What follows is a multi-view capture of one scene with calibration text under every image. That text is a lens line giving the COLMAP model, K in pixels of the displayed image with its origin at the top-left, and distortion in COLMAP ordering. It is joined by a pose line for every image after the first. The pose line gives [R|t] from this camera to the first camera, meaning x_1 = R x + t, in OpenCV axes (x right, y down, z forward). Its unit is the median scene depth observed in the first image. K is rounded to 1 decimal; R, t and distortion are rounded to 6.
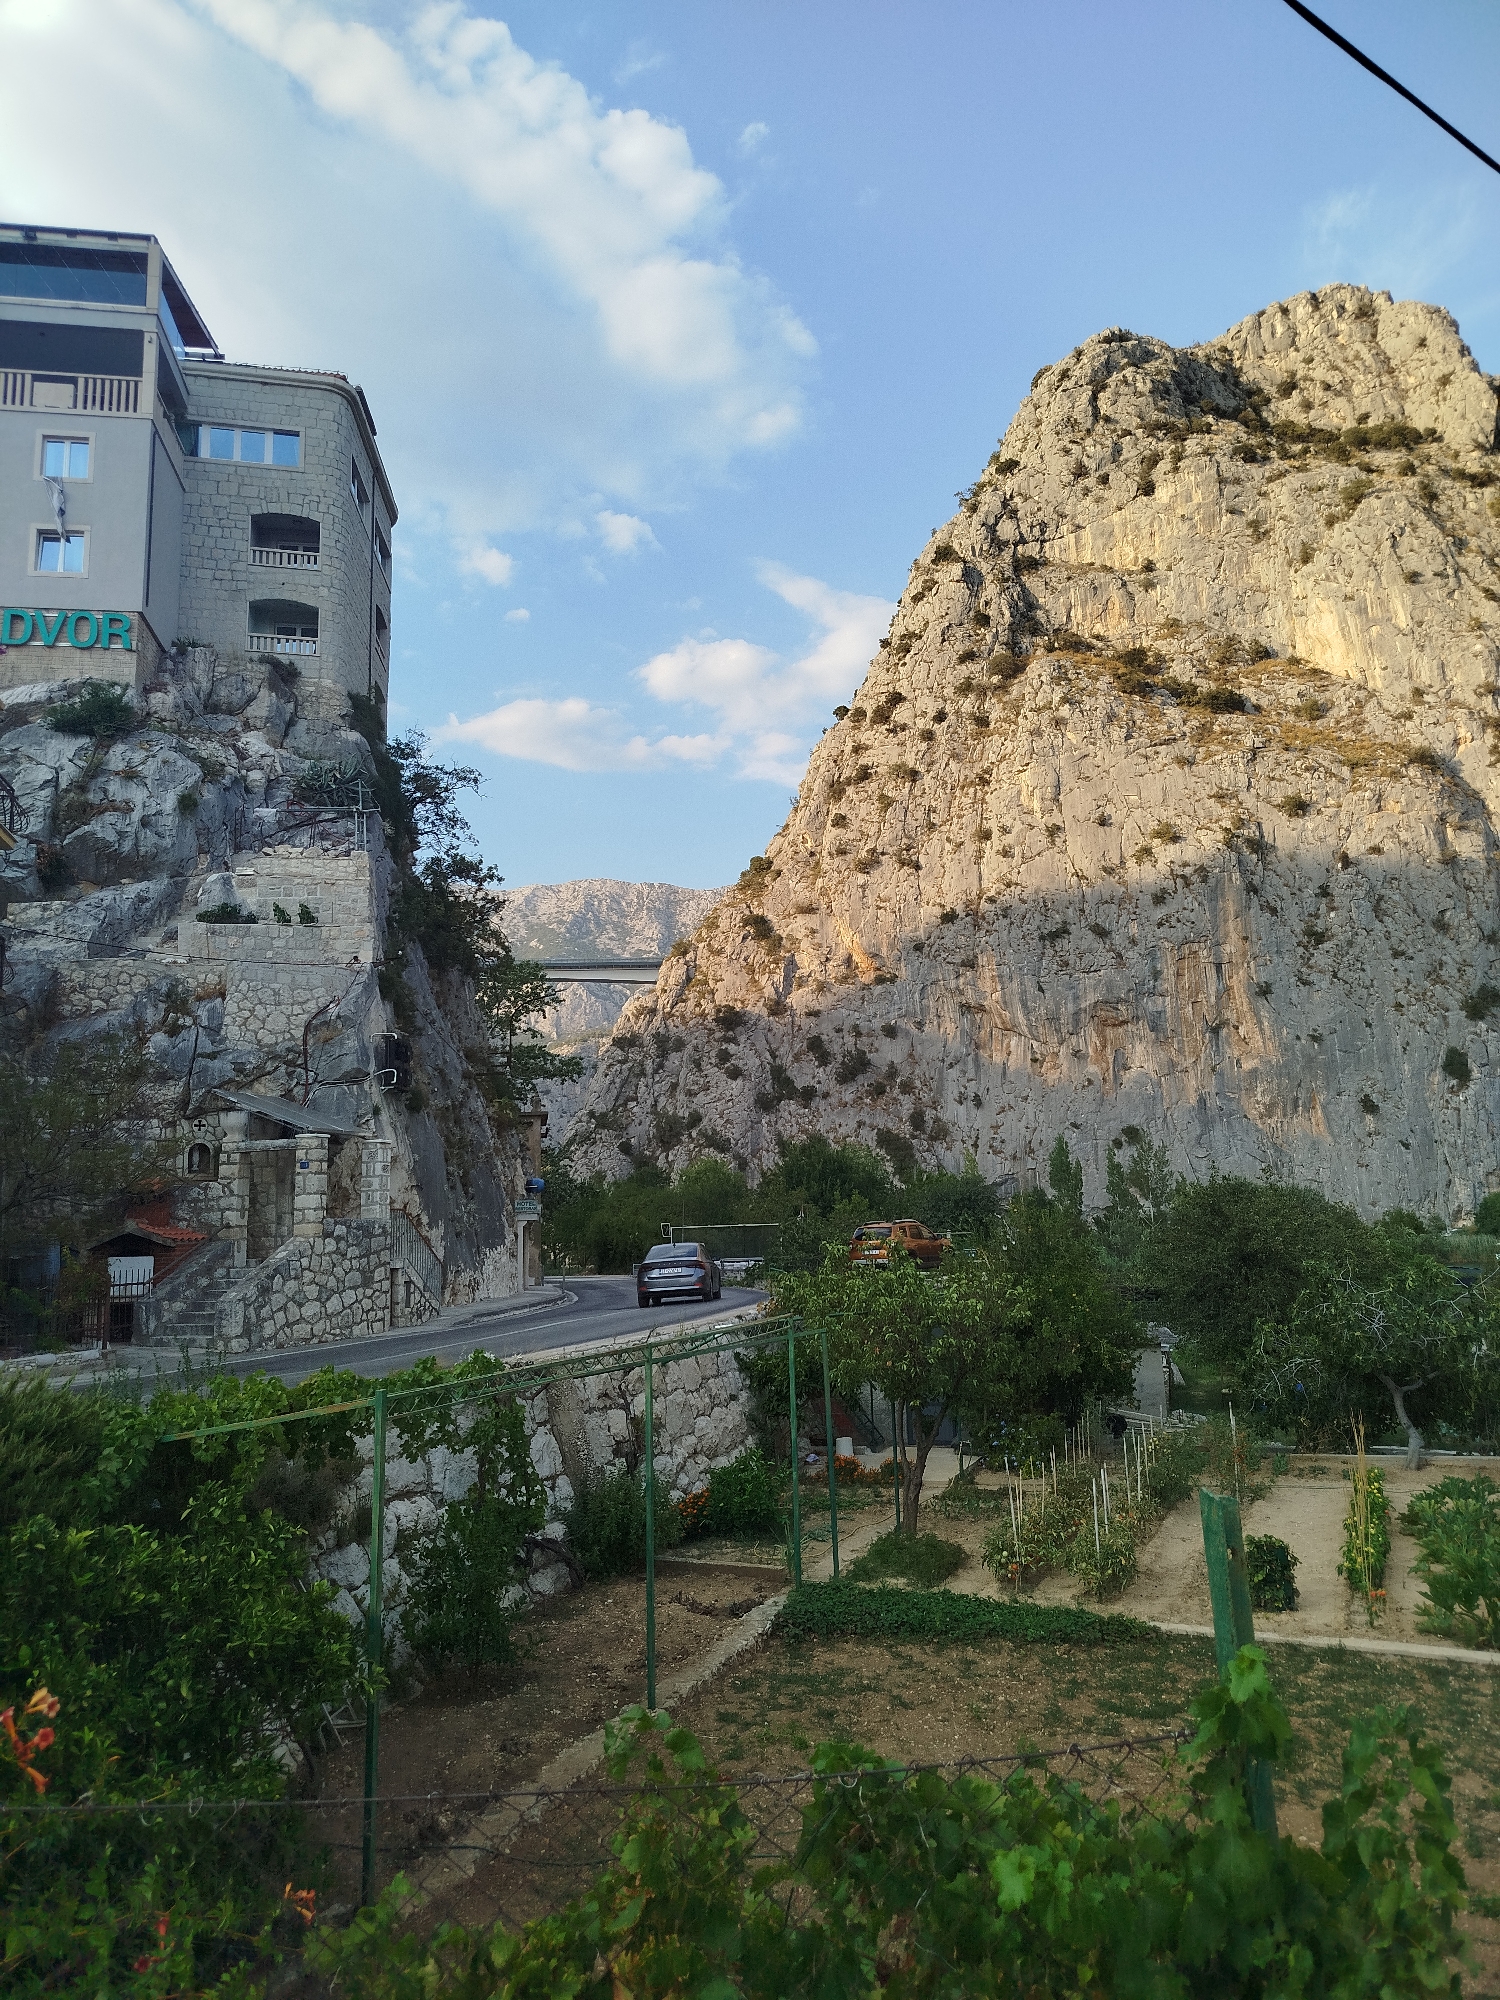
lens RADIAL K [[1375.3, 0, 758.0], [0, 1375.3, 1014.7], [0, 0, 1]] dist [0.021099, -0.039610]
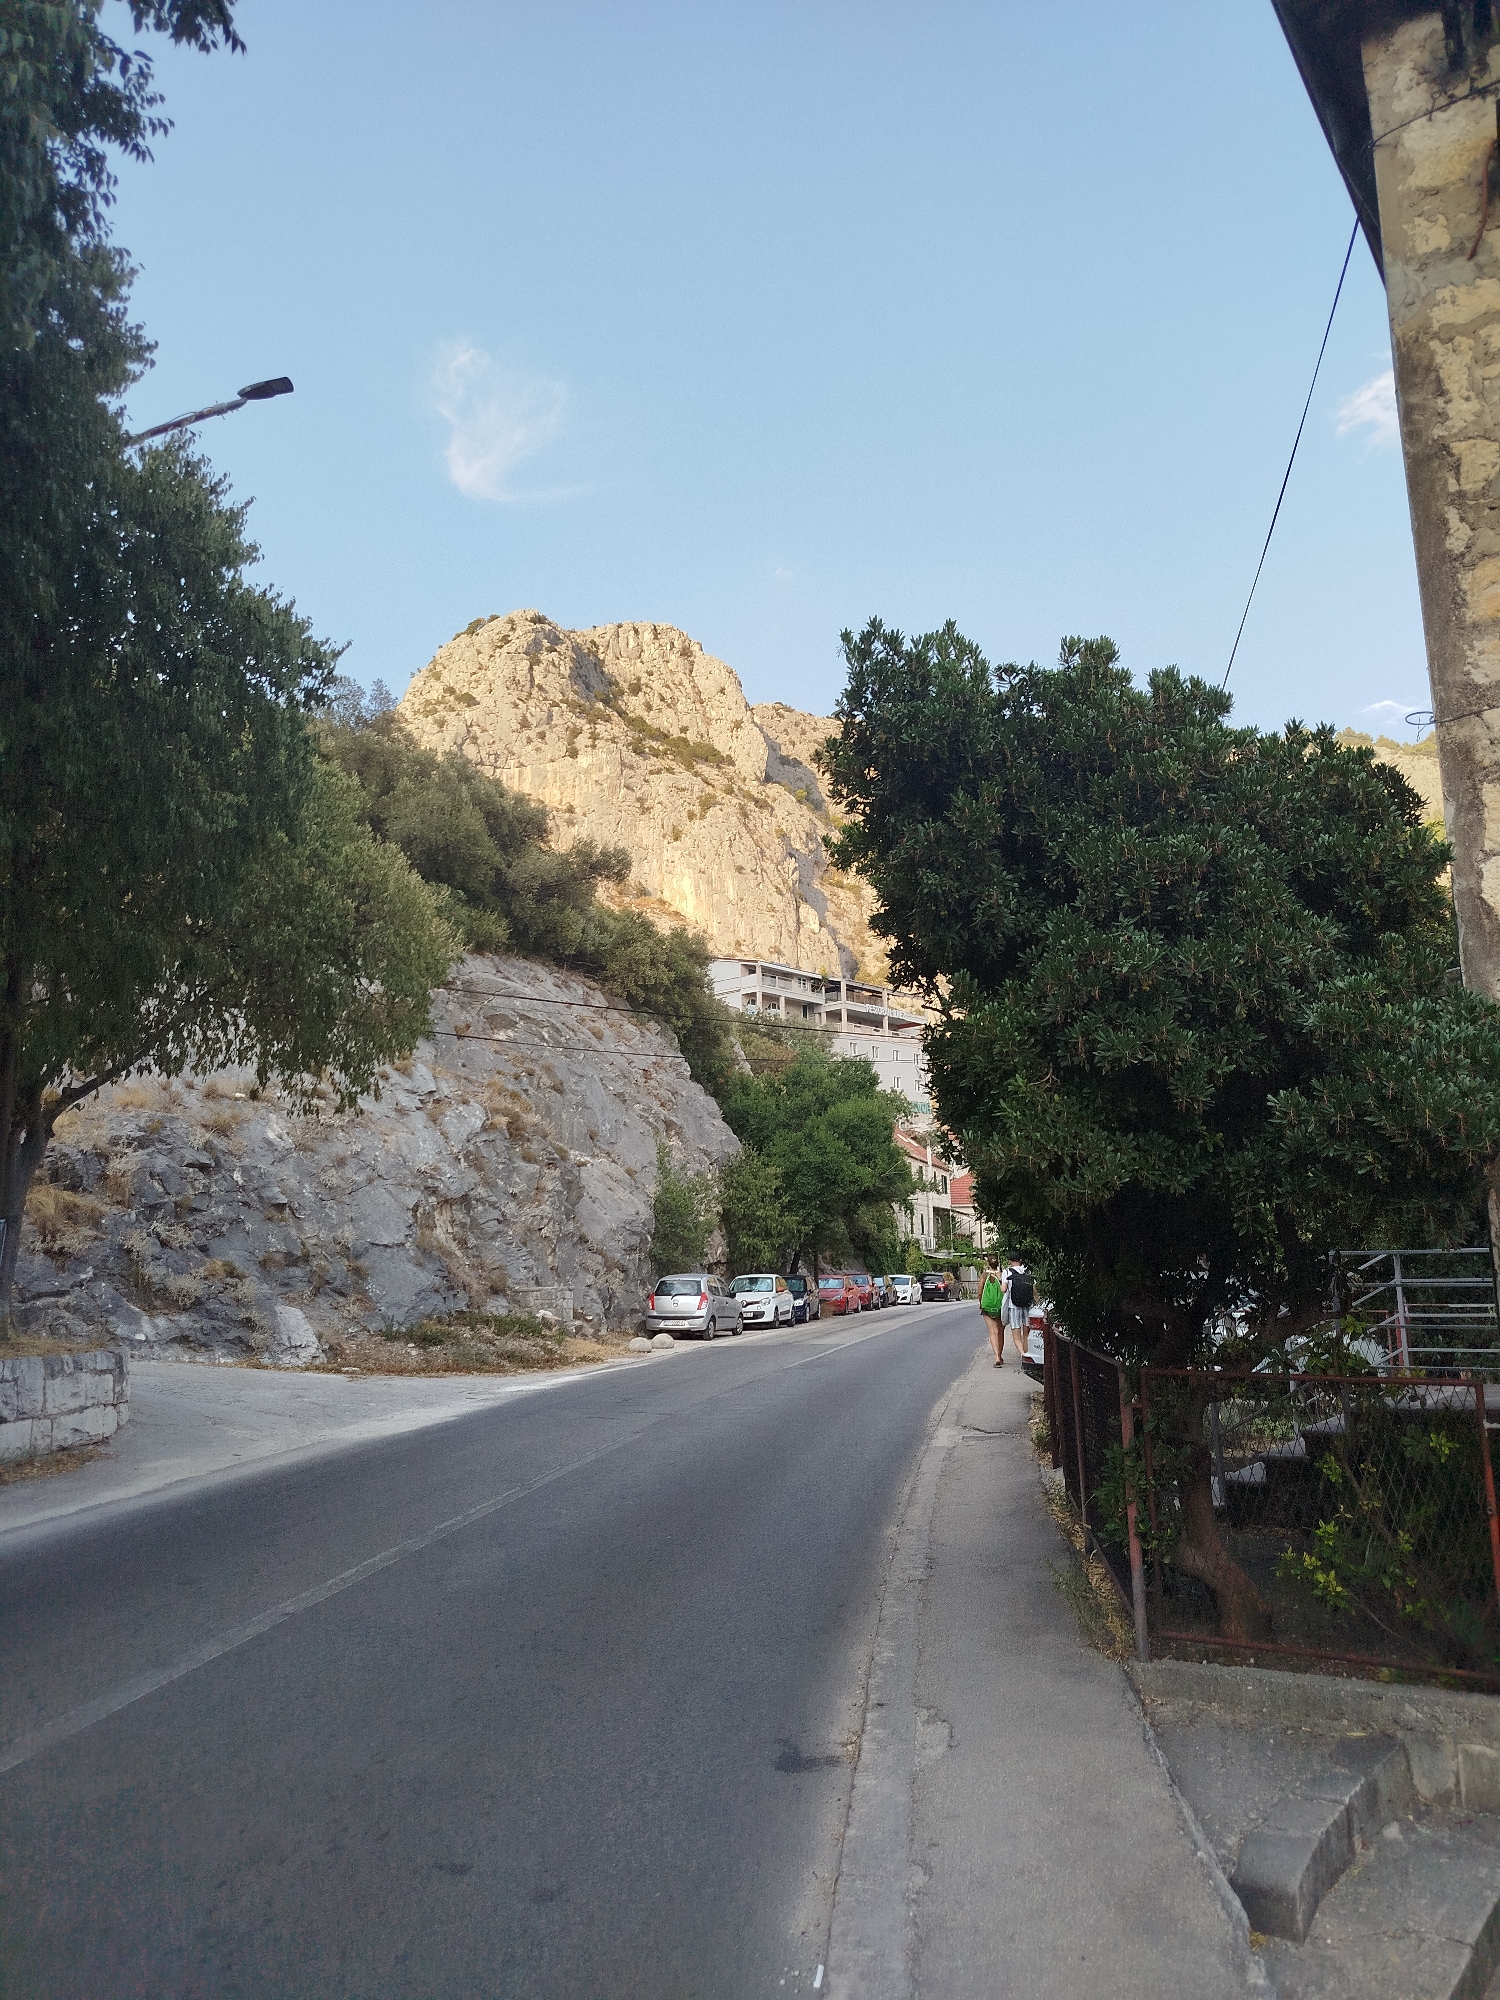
lens RADIAL K [[1375.3, 0, 758.0], [0, 1375.3, 1014.7], [0, 0, 1]] dist [0.021099, -0.039610]
pose [[0.779784, 0.137083, 0.610856, -0.380485], [-0.105743, 0.990553, -0.087305, -0.013672], [-0.617054, 0.003486, 0.786913, -0.215288]]
